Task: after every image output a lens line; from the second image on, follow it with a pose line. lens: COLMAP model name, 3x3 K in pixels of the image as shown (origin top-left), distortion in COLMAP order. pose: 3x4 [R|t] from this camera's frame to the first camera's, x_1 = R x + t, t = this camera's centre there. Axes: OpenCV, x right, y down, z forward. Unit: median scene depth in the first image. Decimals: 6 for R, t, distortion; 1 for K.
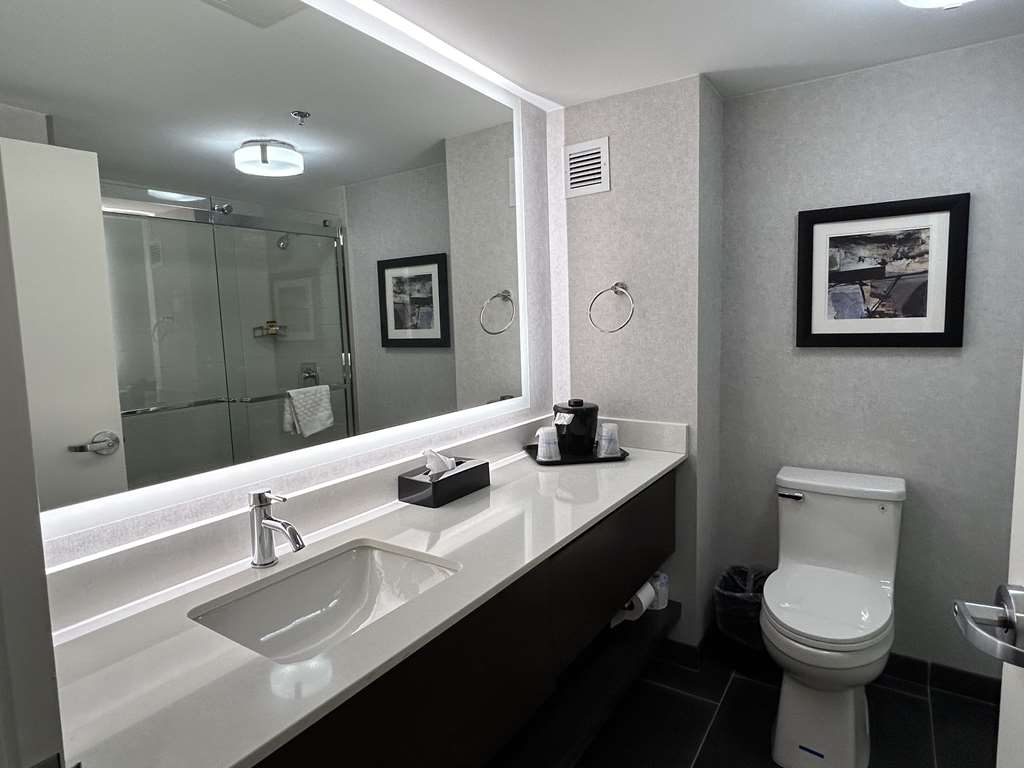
lens RADIAL K [[590.2, 0, 512.3], [0, 590.2, 383.2], [0, 0, 1]] dist [-0.008104, -0.002142]
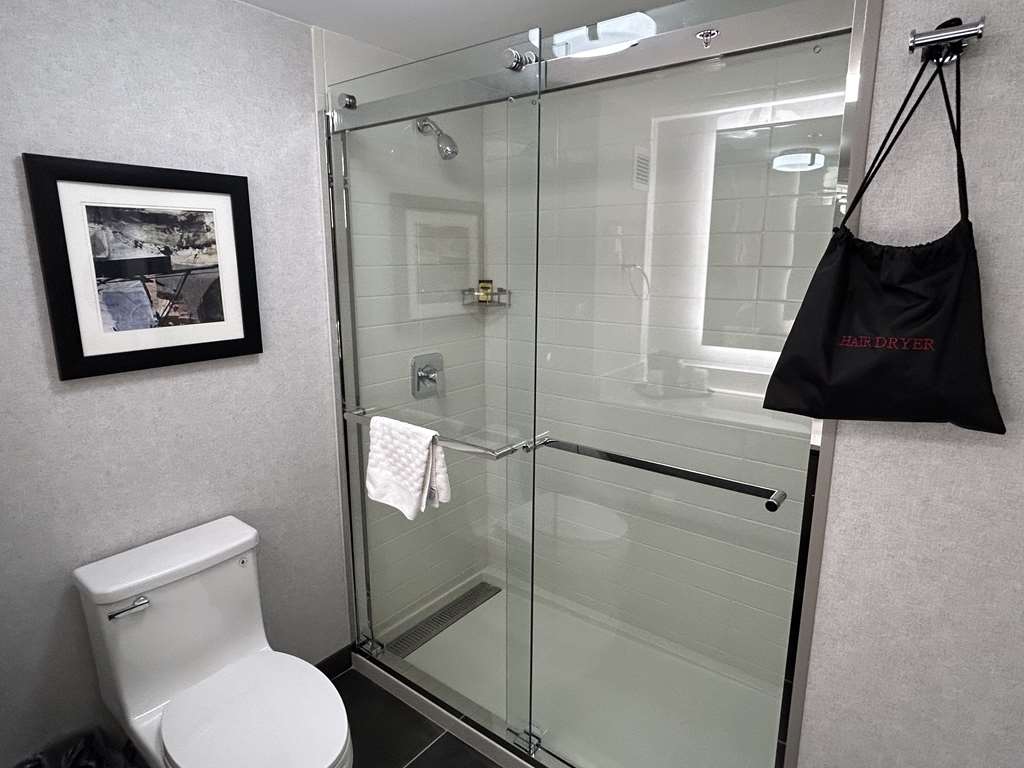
lens RADIAL K [[590.2, 0, 510.4], [0, 590.2, 376.2], [0, 0, 1]] dist [-0.008104, -0.002142]
pose [[0.081940, -0.165134, 0.982861, -0.085597], [0.111366, 0.981519, 0.155624, -0.117497], [-0.990396, 0.096705, 0.098816, 0.513520]]
